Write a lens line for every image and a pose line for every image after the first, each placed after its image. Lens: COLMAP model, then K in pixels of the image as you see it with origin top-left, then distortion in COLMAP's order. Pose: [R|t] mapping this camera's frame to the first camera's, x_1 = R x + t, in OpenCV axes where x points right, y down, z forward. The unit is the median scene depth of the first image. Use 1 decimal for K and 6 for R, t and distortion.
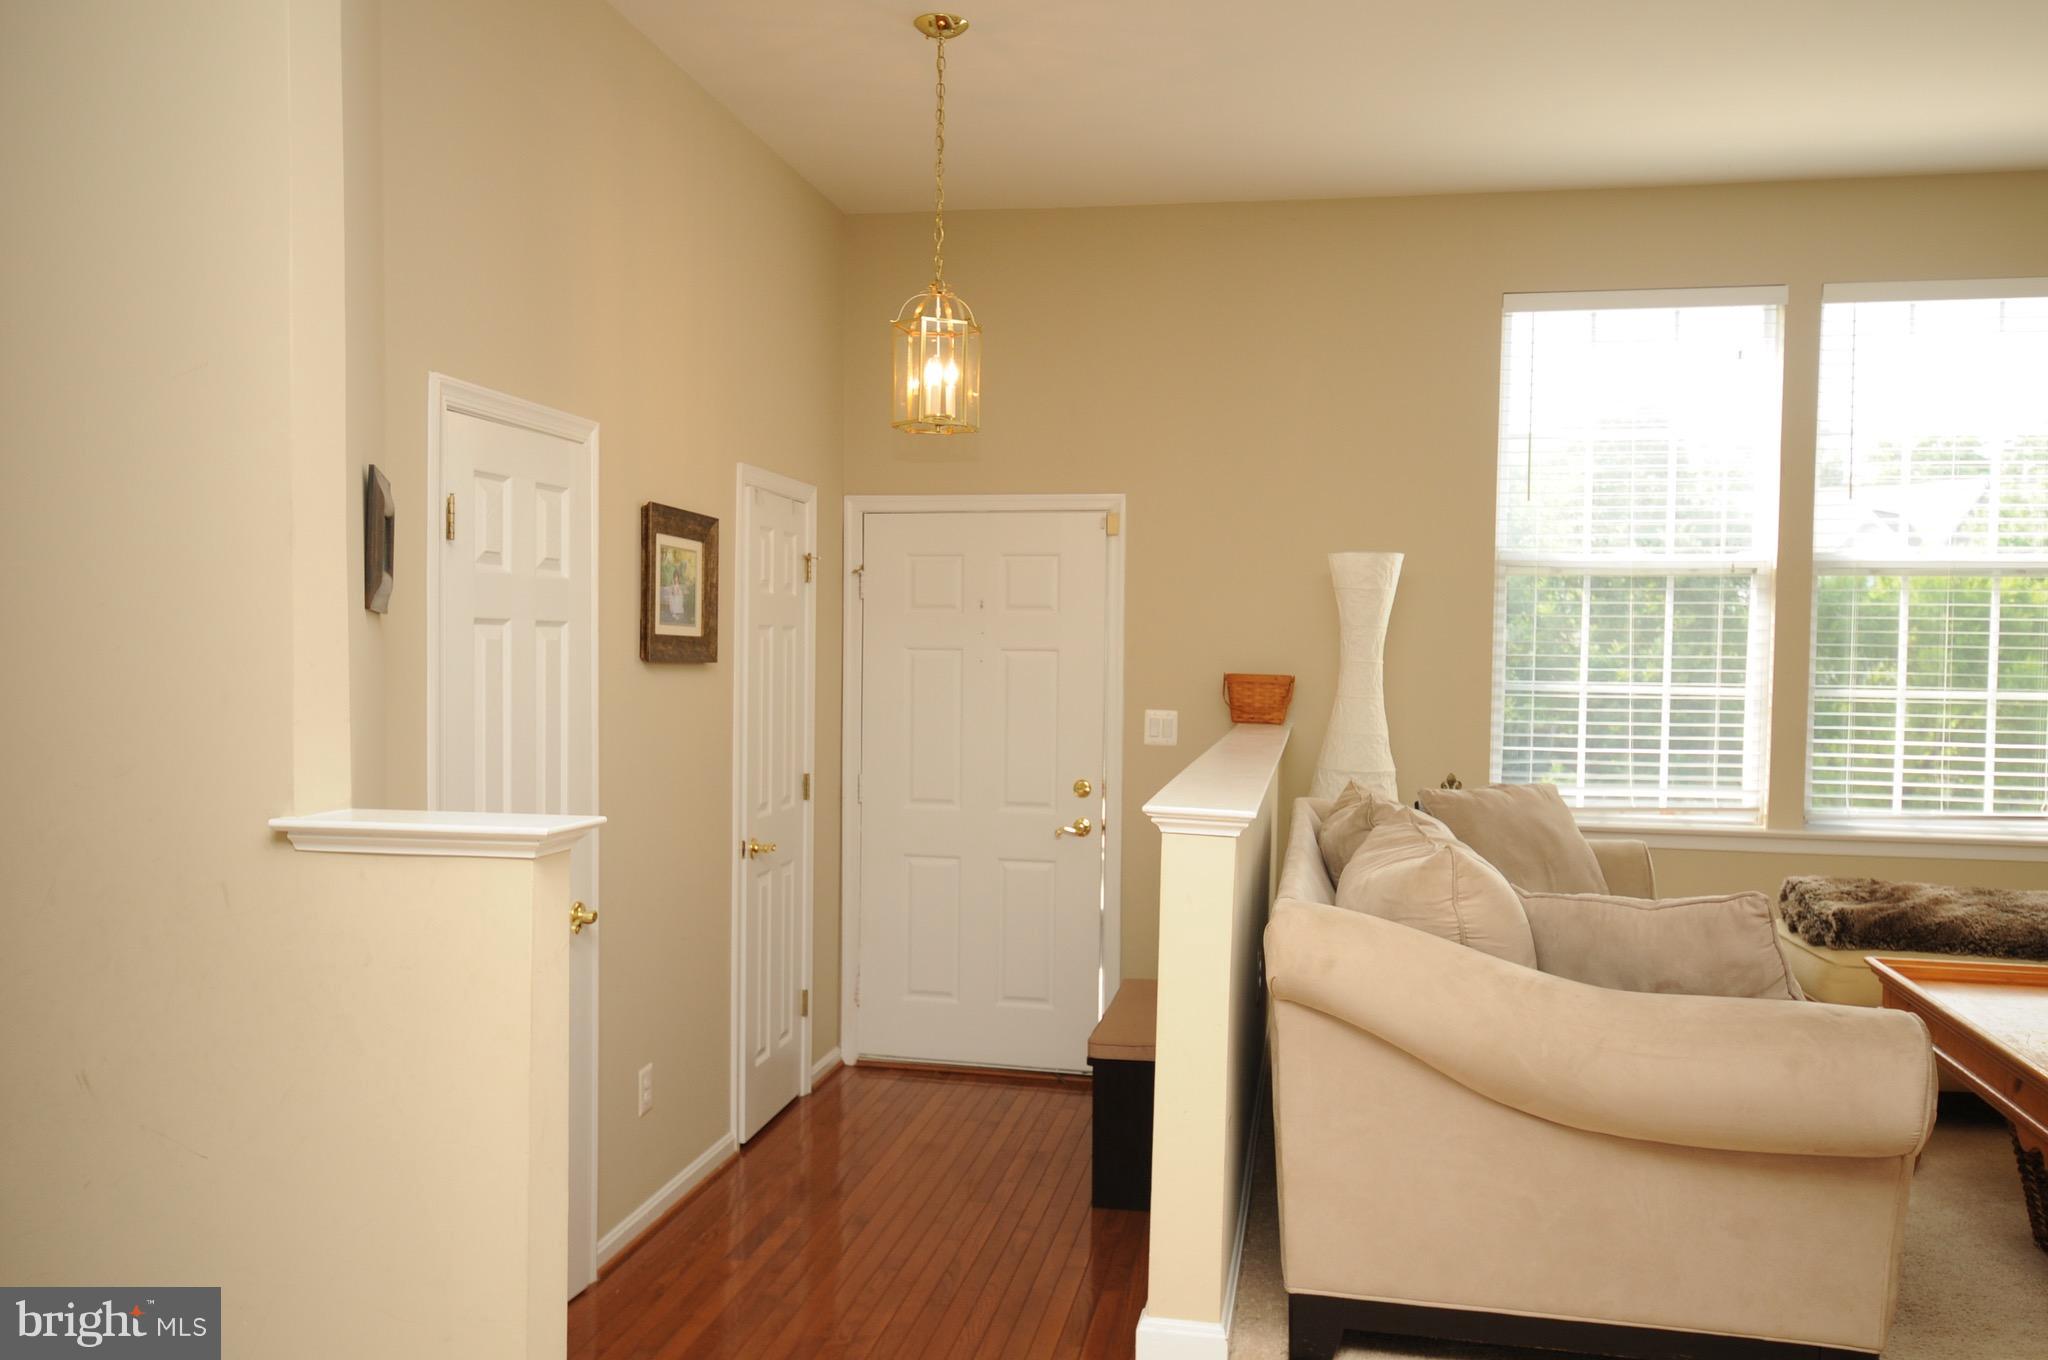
lens RADIAL K [[1543.2, 0, 1024.0], [0, 1543.2, 680.0], [0, 0, 1]] dist [0.002704, 0.001797]
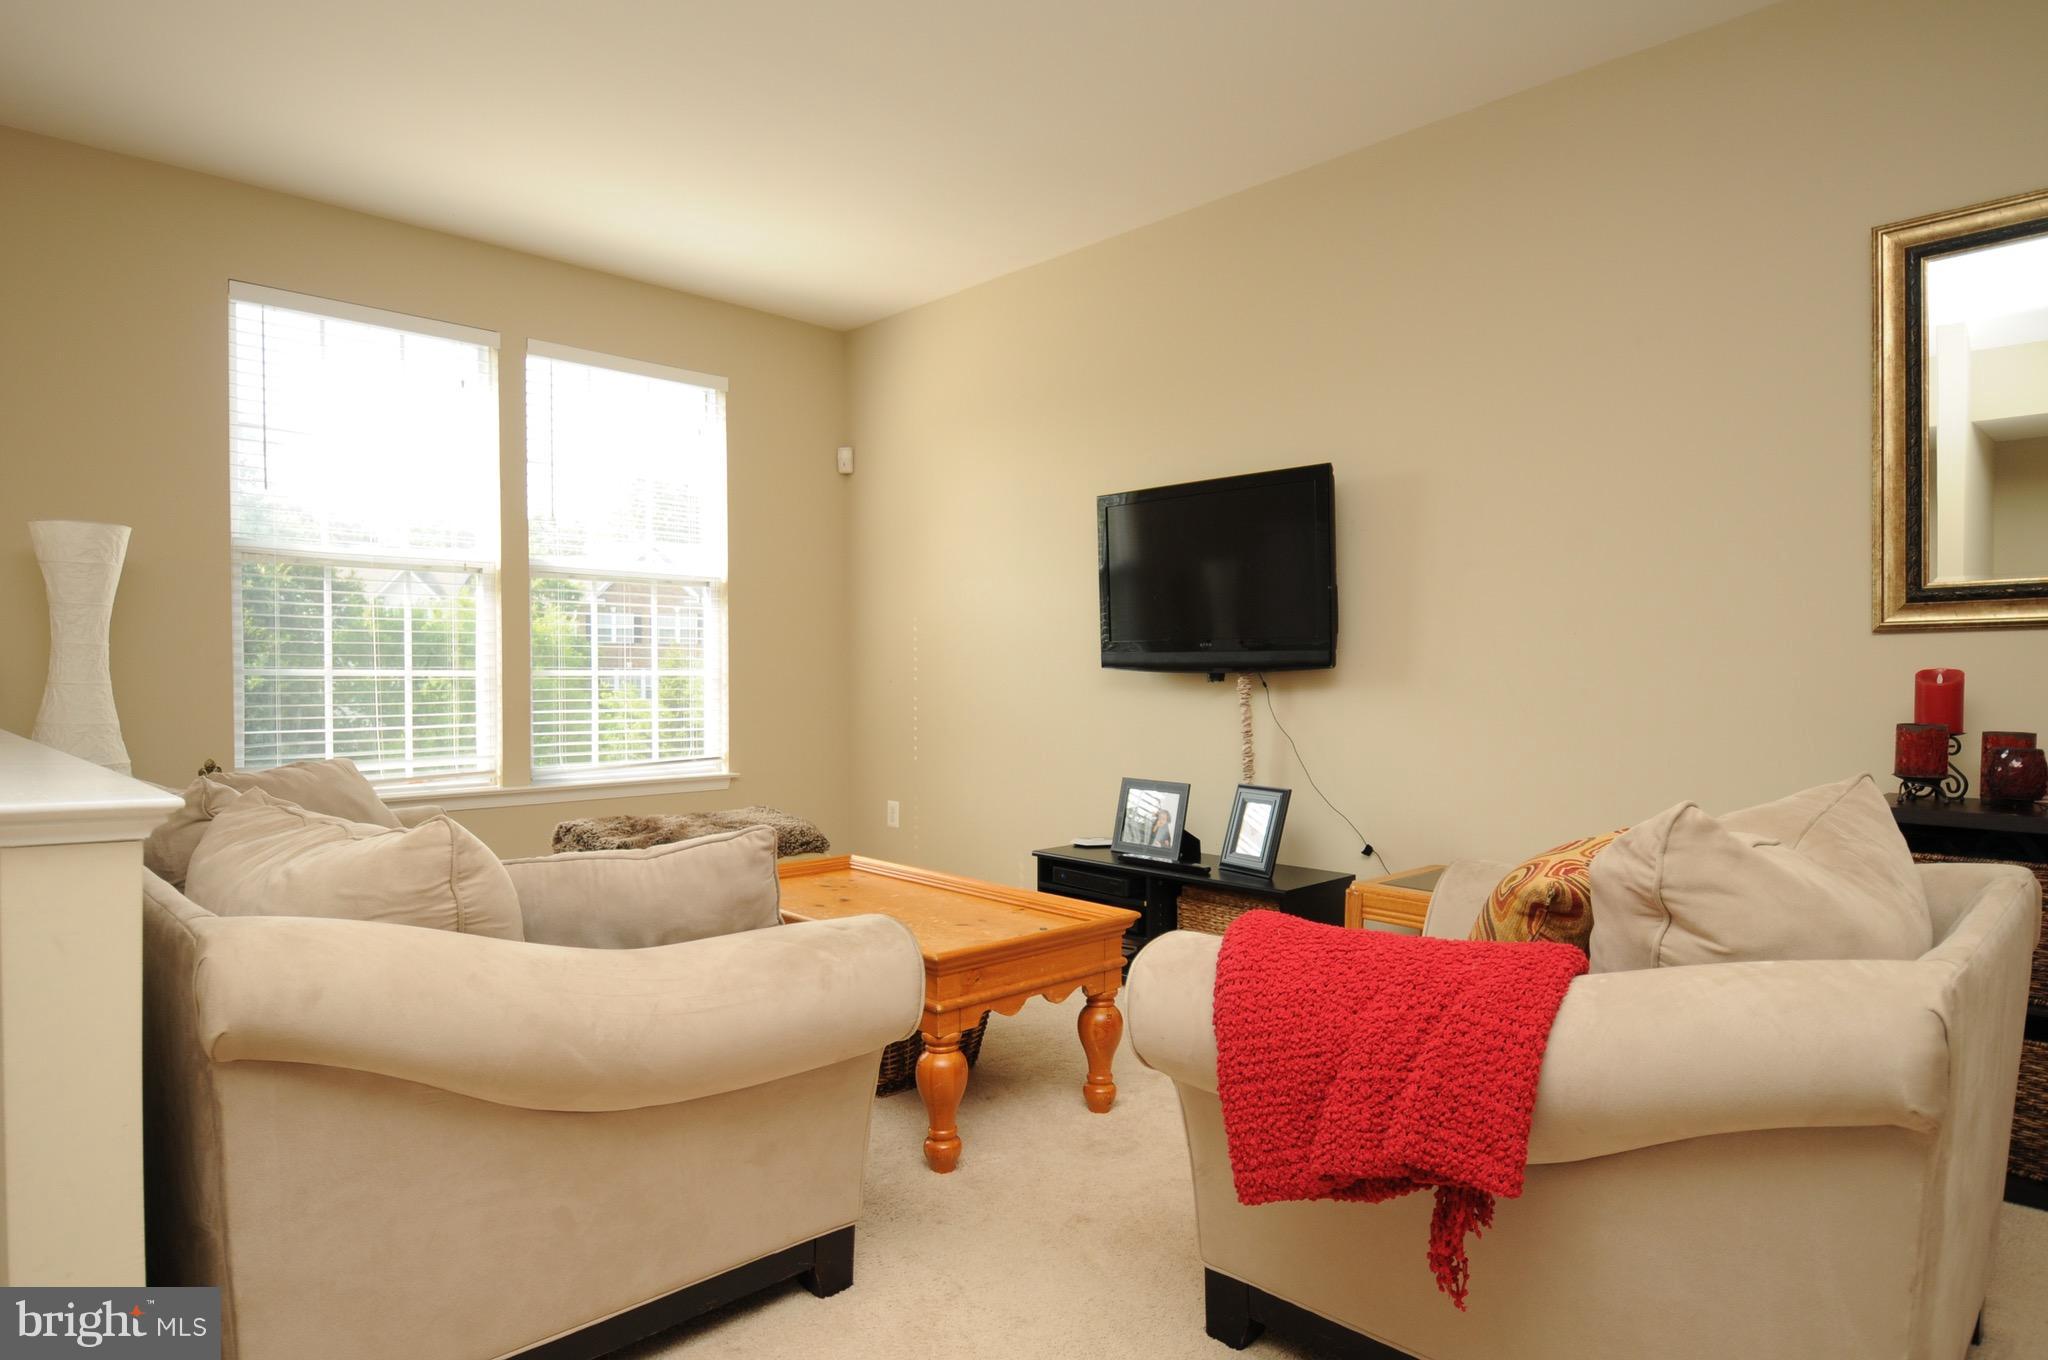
lens RADIAL K [[1165.7, 0, 1011.9], [0, 1165.7, 697.0], [0, 0, 1]] dist [0.002724, -0.000628]
pose [[0.579958, -0.031808, 0.814025, -0.020924], [0.021806, 0.999486, 0.023519, 0.014165], [-0.814355, 0.004111, 0.580353, 0.155888]]
